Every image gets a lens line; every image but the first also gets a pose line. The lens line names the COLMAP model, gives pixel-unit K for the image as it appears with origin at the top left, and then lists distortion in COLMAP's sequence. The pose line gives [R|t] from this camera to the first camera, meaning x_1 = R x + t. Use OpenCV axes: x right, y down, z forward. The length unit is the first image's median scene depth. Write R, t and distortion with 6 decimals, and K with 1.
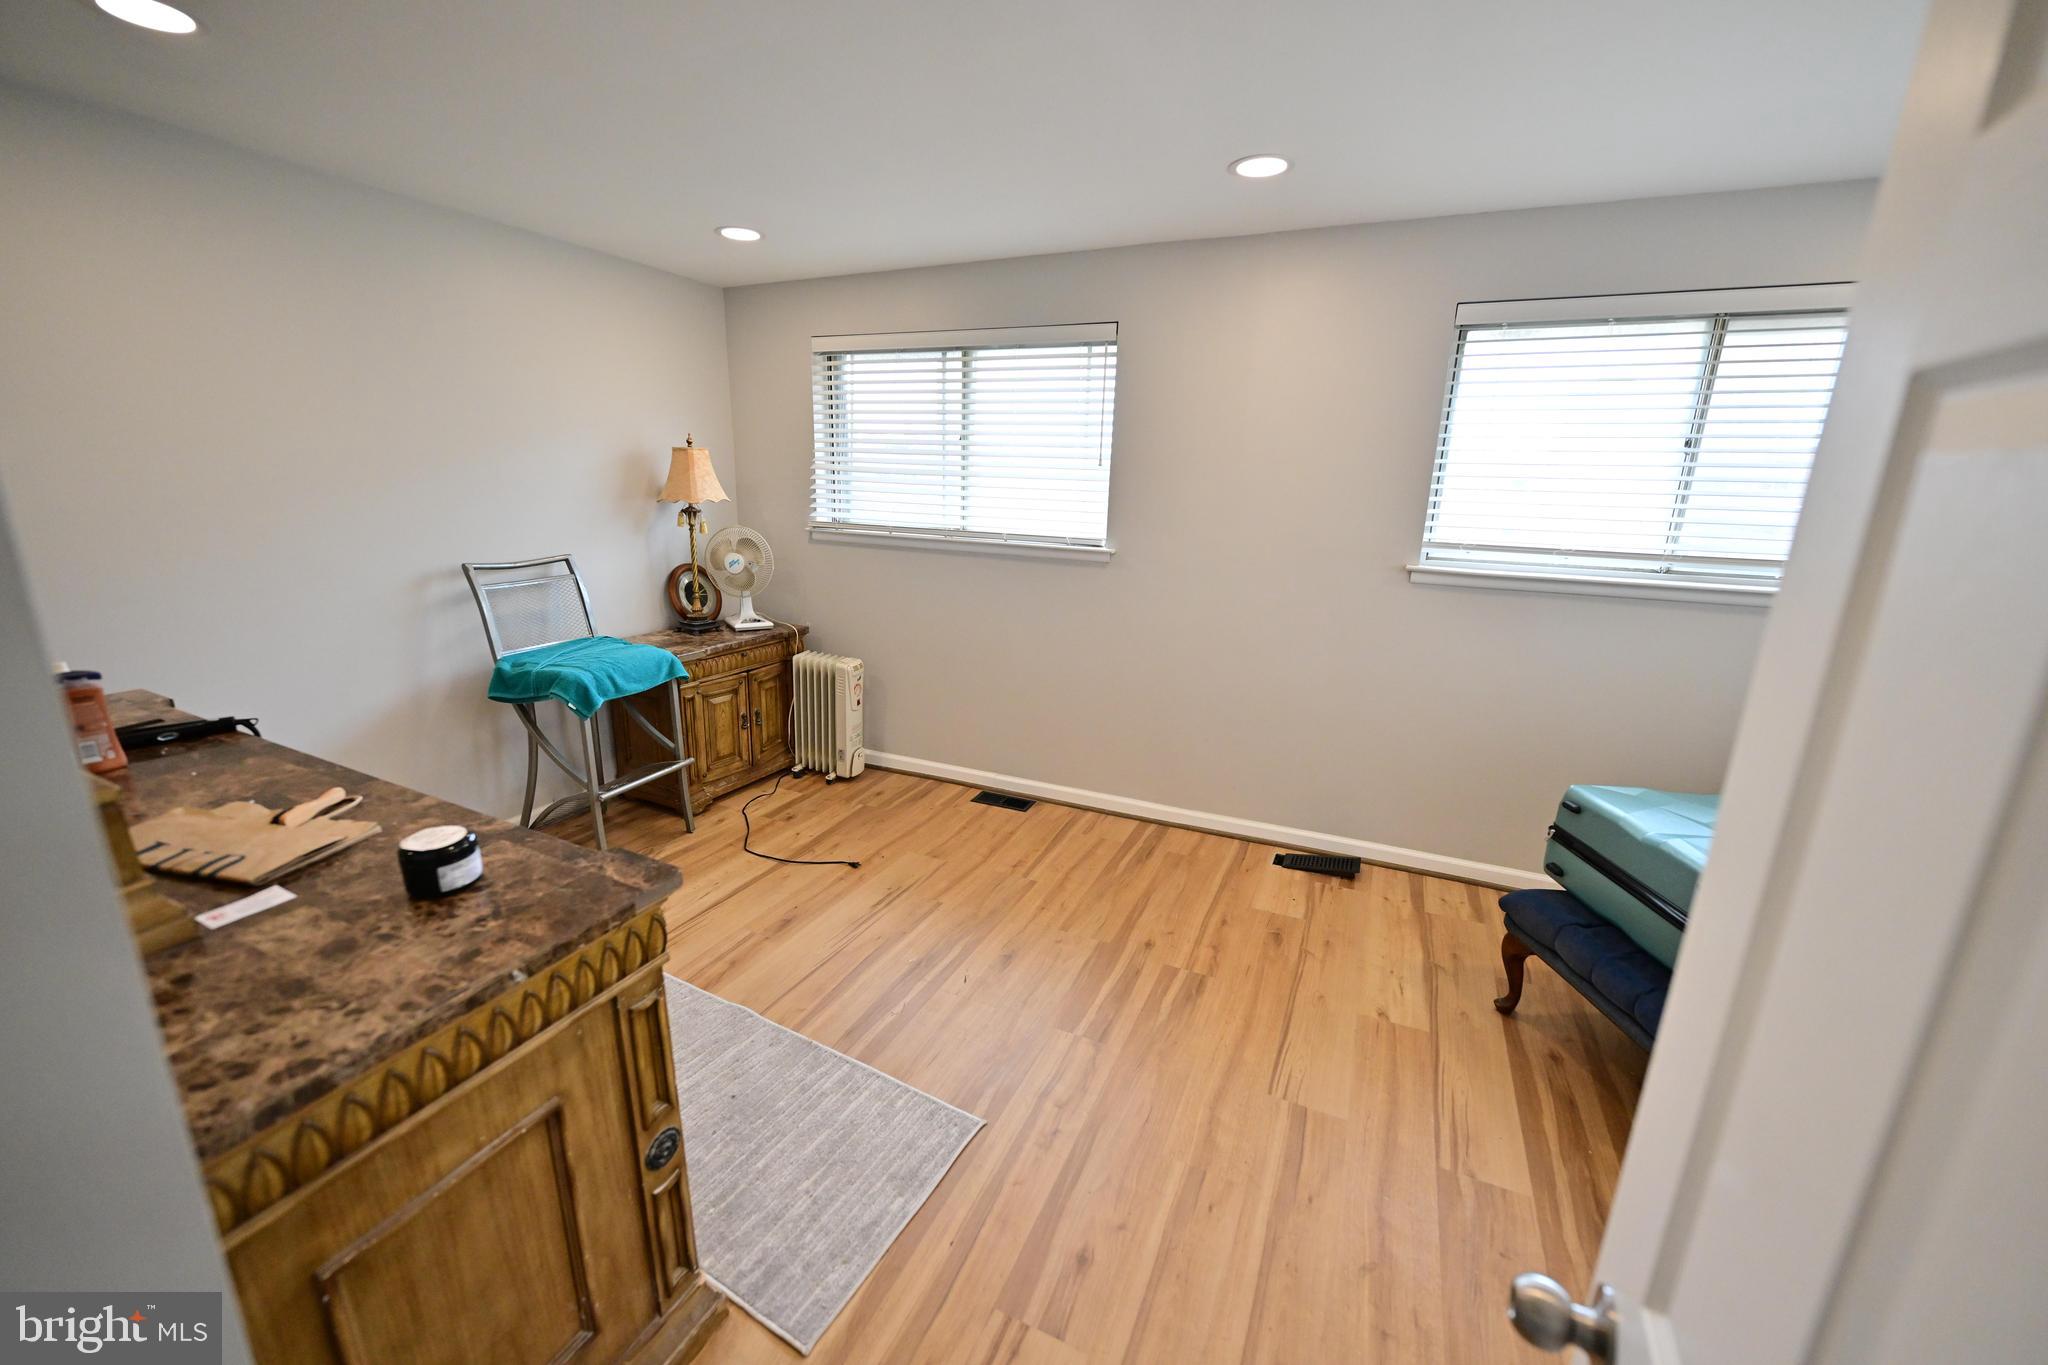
lens RADIAL K [[813.2, 0, 1019.6], [0, 813.2, 685.5], [0, 0, 1]] dist [-0.003934, 0.000957]
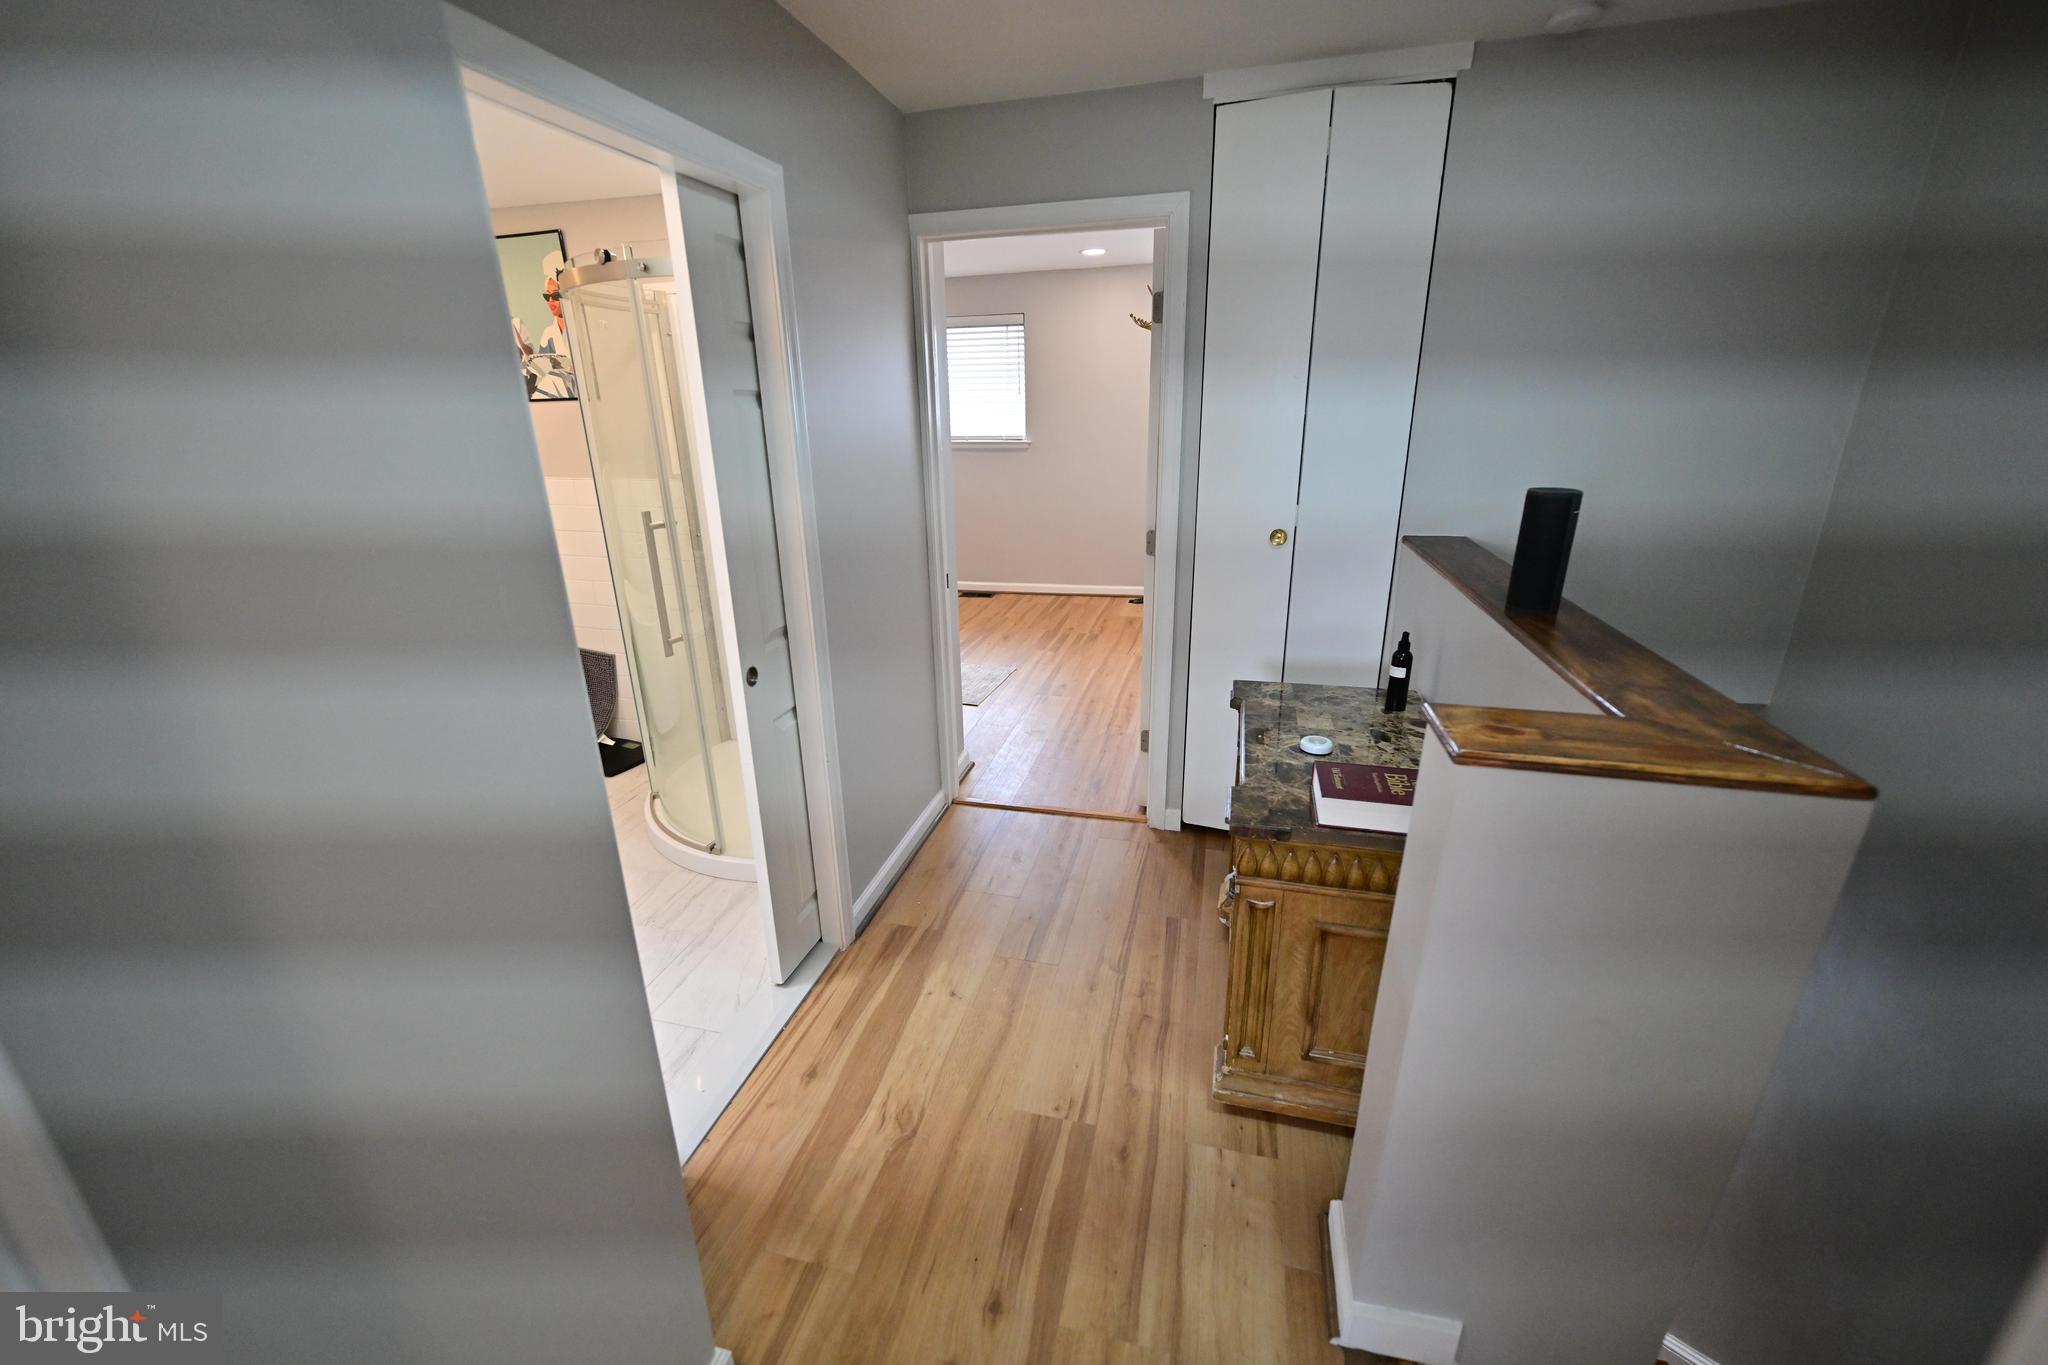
lens RADIAL K [[813.2, 0, 1019.4], [0, 813.2, 687.6], [0, 0, 1]] dist [-0.003934, 0.000957]
pose [[0.984074, -0.100641, 0.146523, -0.224200], [0.088422, 0.992218, 0.087659, 0.212577], [-0.154205, -0.073307, 0.985316, -0.804076]]
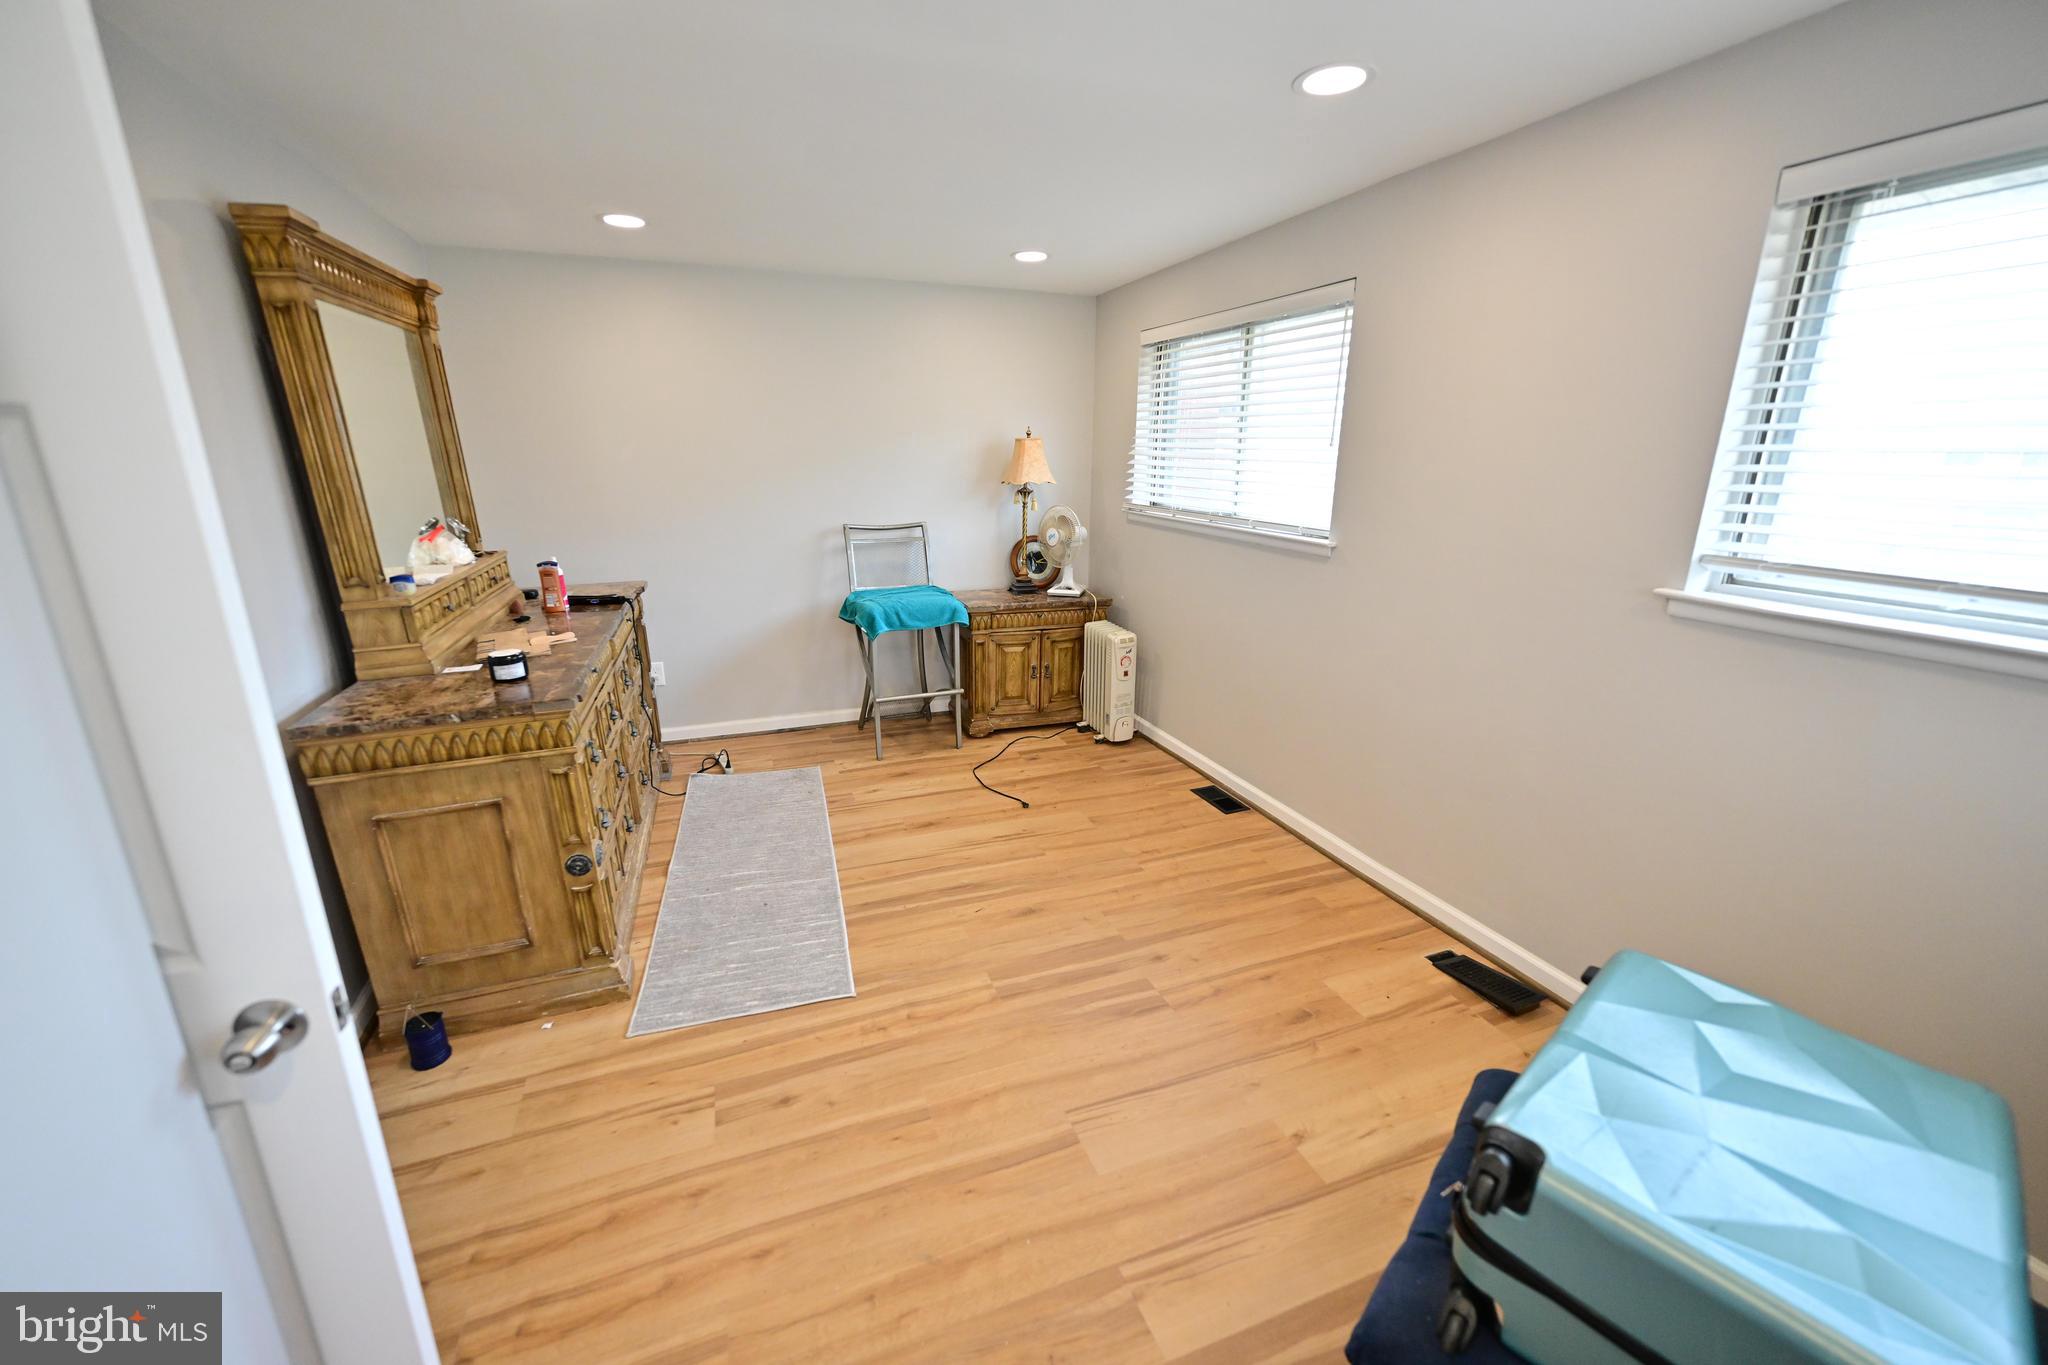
lens RADIAL K [[813.2, 0, 1015.0], [0, 813.2, 682.7], [0, 0, 1]] dist [-0.003934, 0.000957]
pose [[0.708181, 0.175158, -0.683959, 0.489078], [-0.165949, 0.982893, 0.079888, -0.032755], [0.686251, 0.056928, 0.725133, 0.144061]]
